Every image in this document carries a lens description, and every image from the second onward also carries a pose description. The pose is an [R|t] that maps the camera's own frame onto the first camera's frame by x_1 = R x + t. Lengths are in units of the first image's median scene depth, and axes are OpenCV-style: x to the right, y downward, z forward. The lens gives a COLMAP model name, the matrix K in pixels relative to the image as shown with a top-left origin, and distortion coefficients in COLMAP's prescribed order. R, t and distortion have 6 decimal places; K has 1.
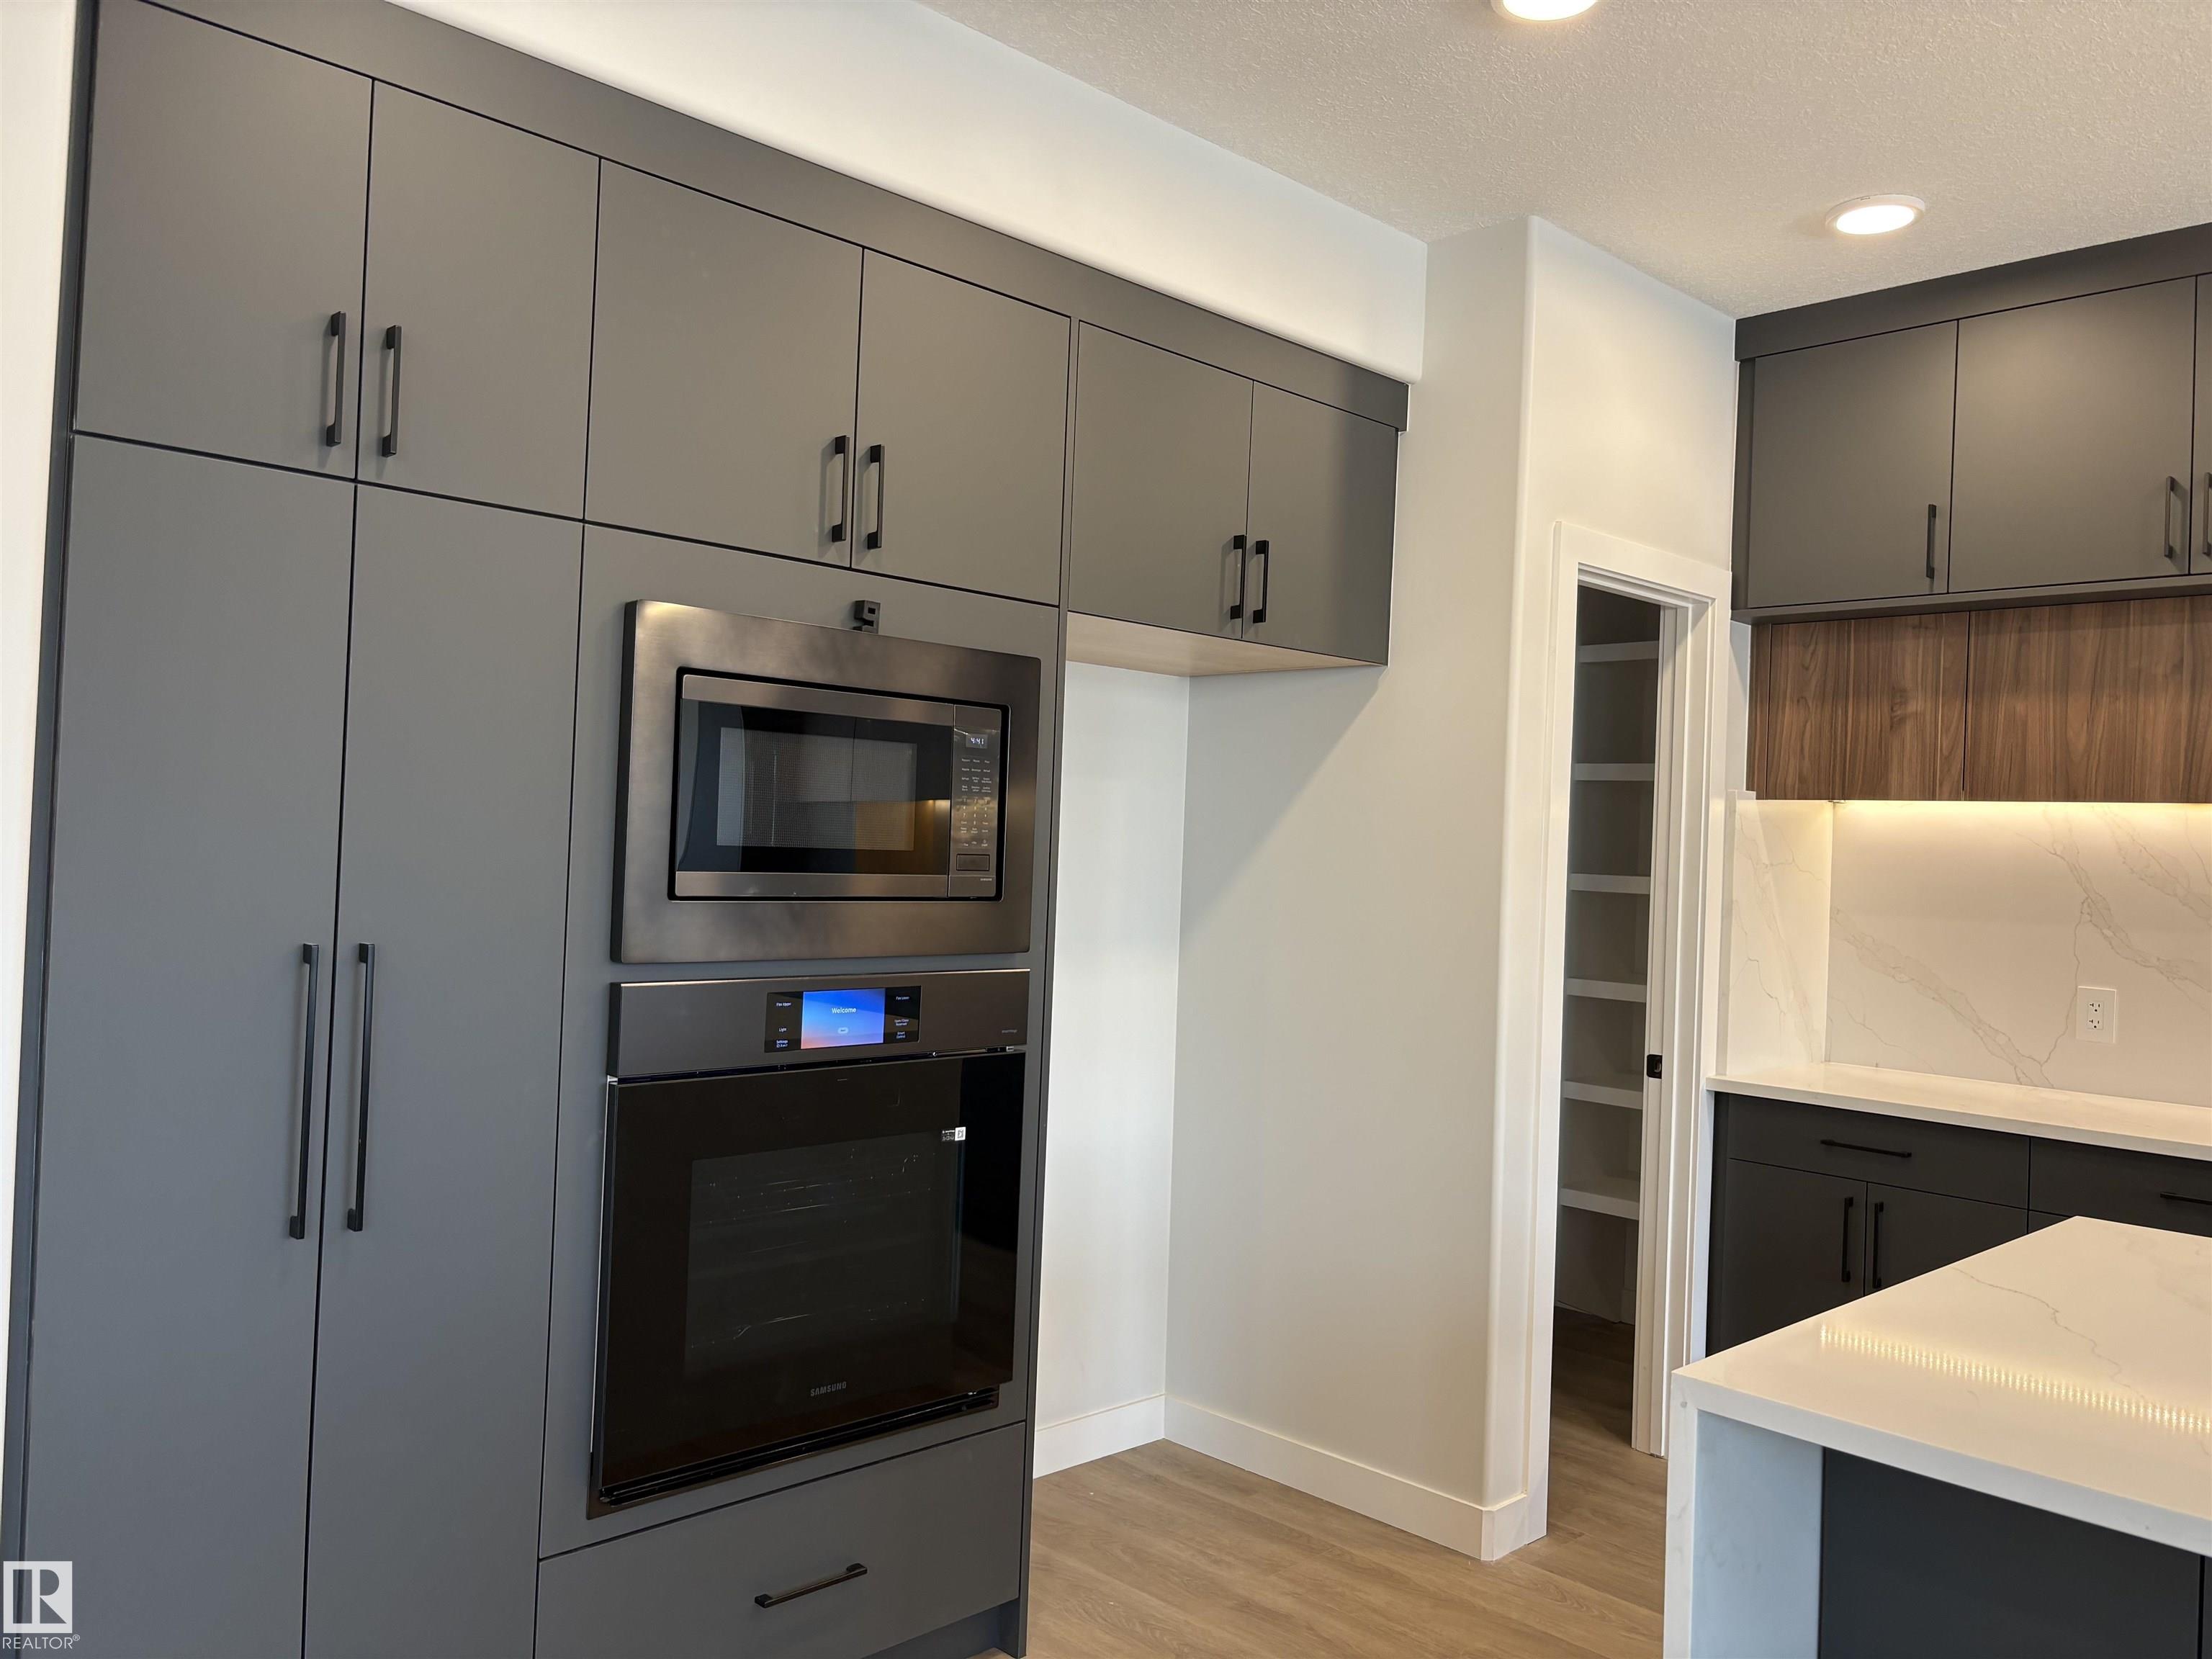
lens RADIAL K [[1692.7, 0, 1095.7], [0, 1692.7, 822.7], [0, 0, 1]] dist [0.051199, -0.048845]
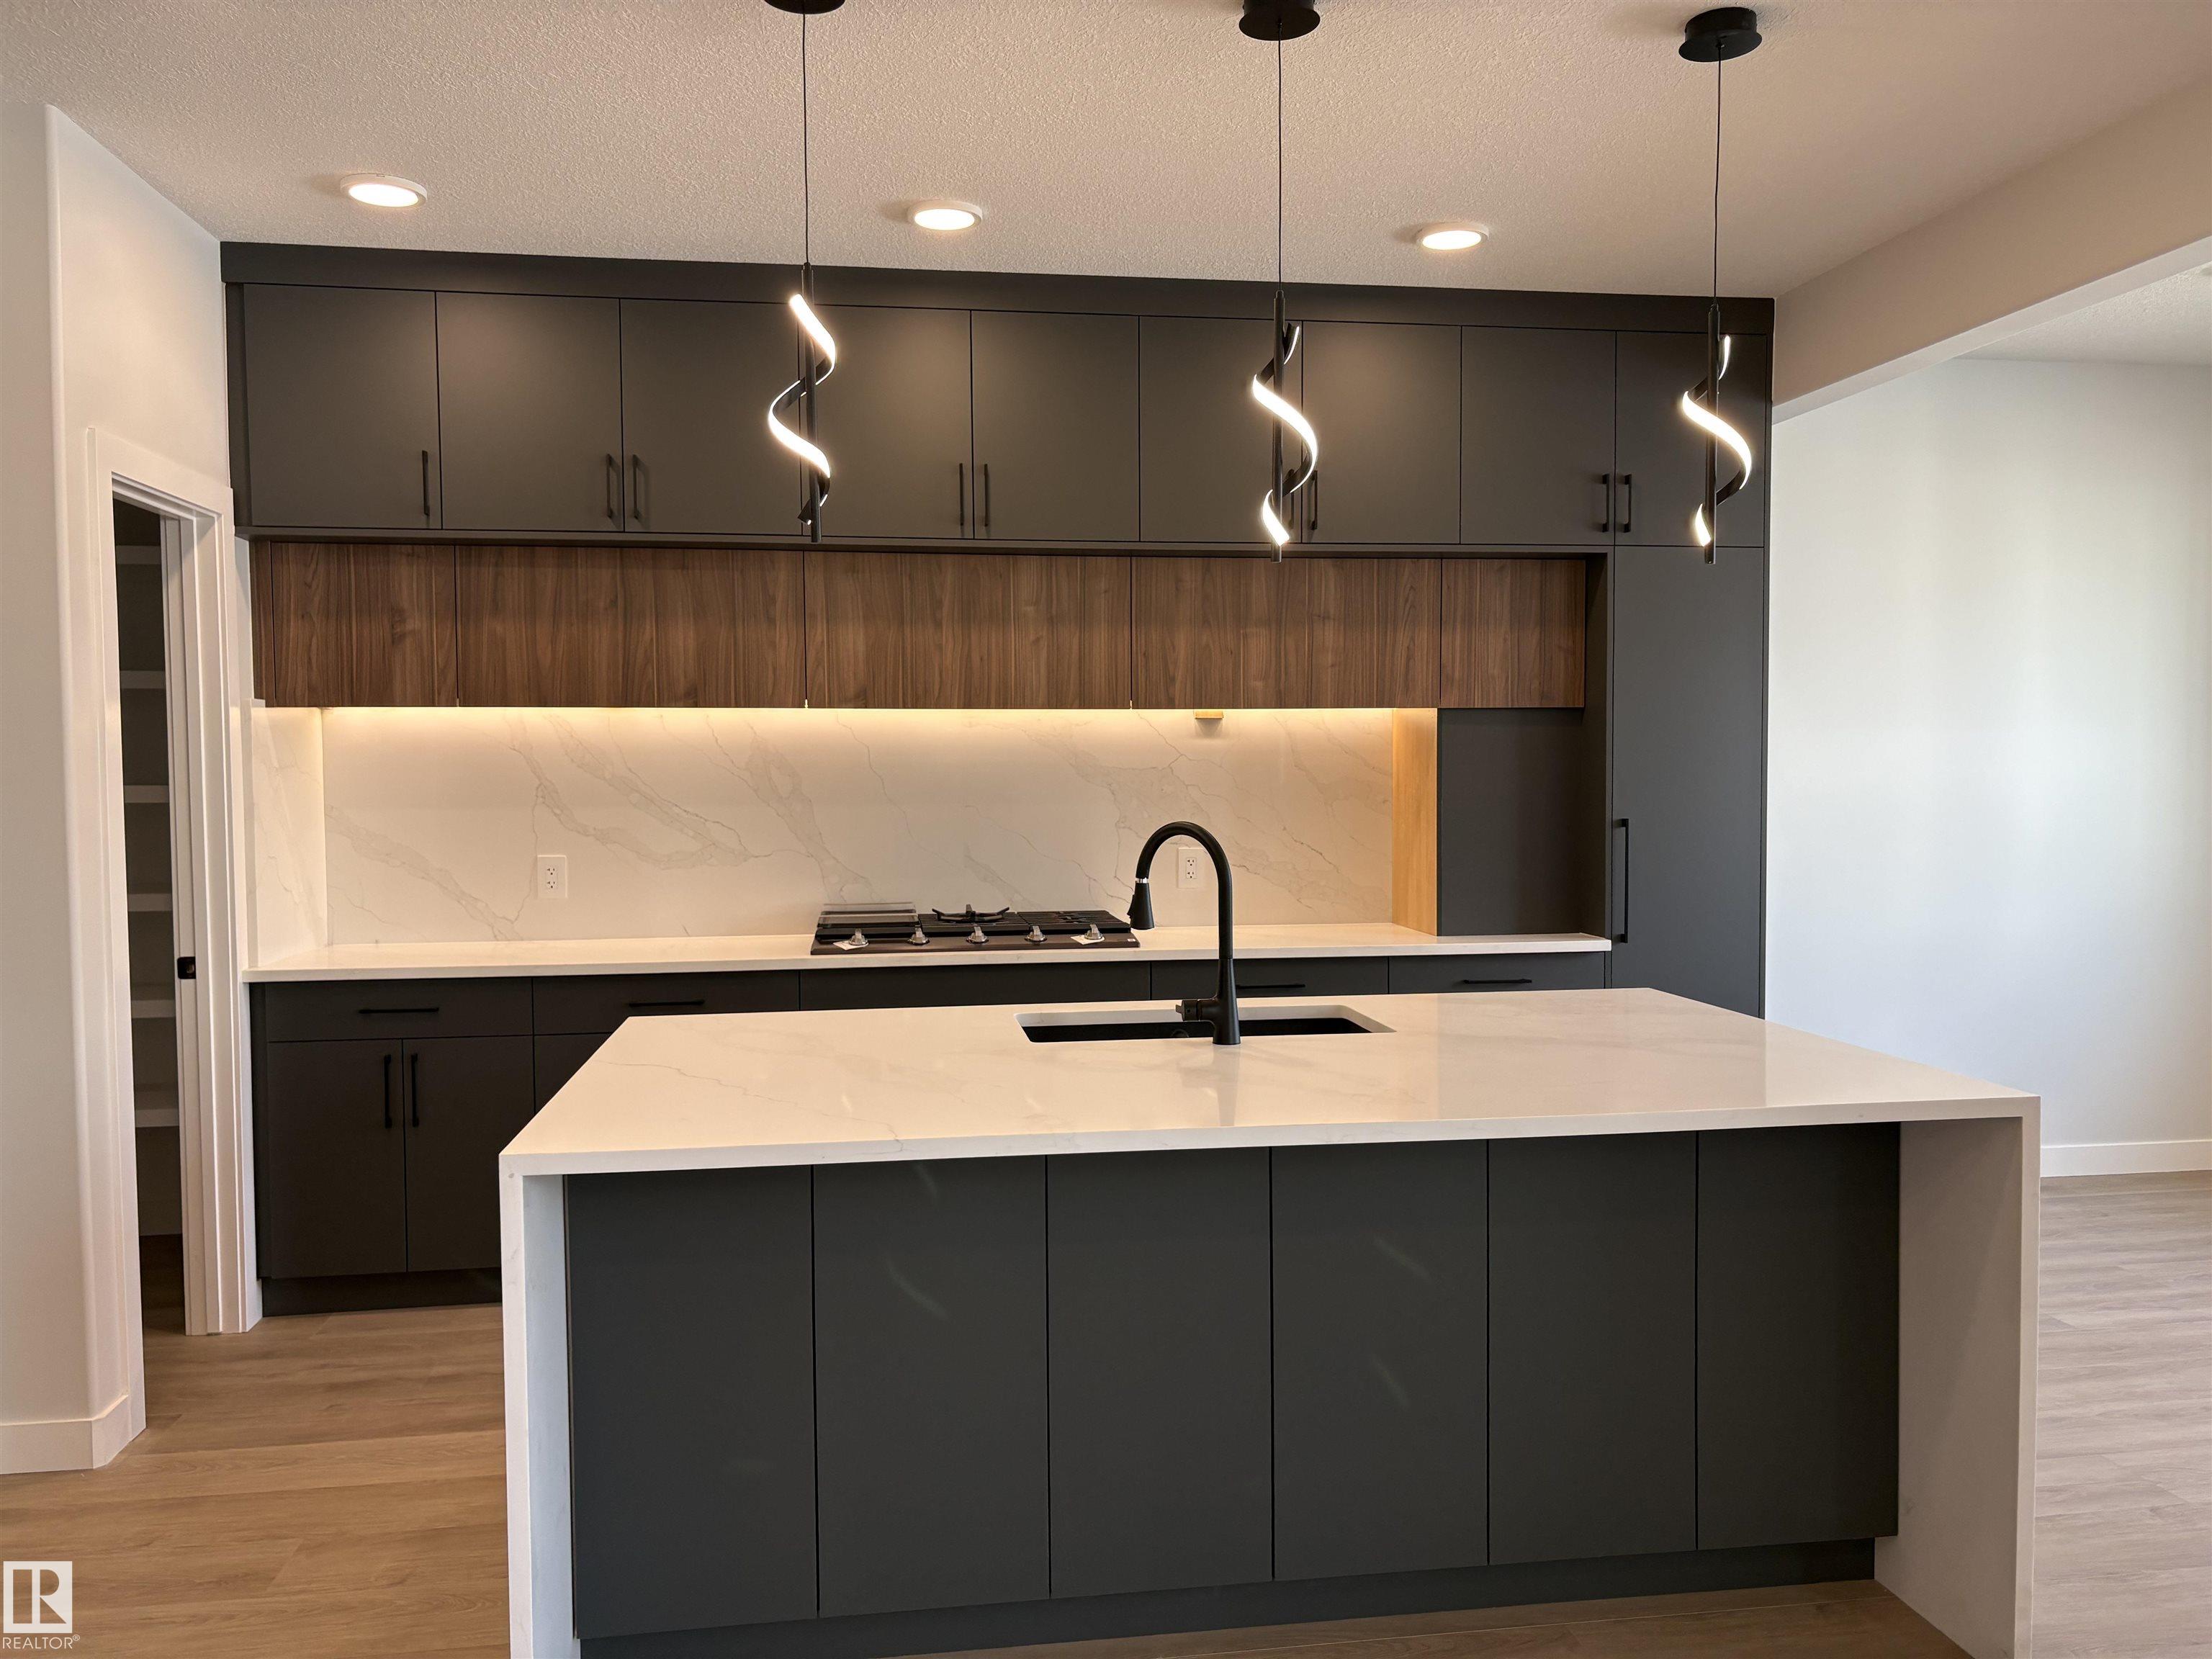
lens RADIAL K [[1692.7, 0, 1108.5], [0, 1692.7, 844.3], [0, 0, 1]] dist [0.051199, -0.048845]
pose [[0.585533, -0.077550, 0.806931, -0.196368], [0.020208, 0.996501, 0.081105, -0.004888], [-0.810397, -0.031183, 0.585051, -0.060993]]
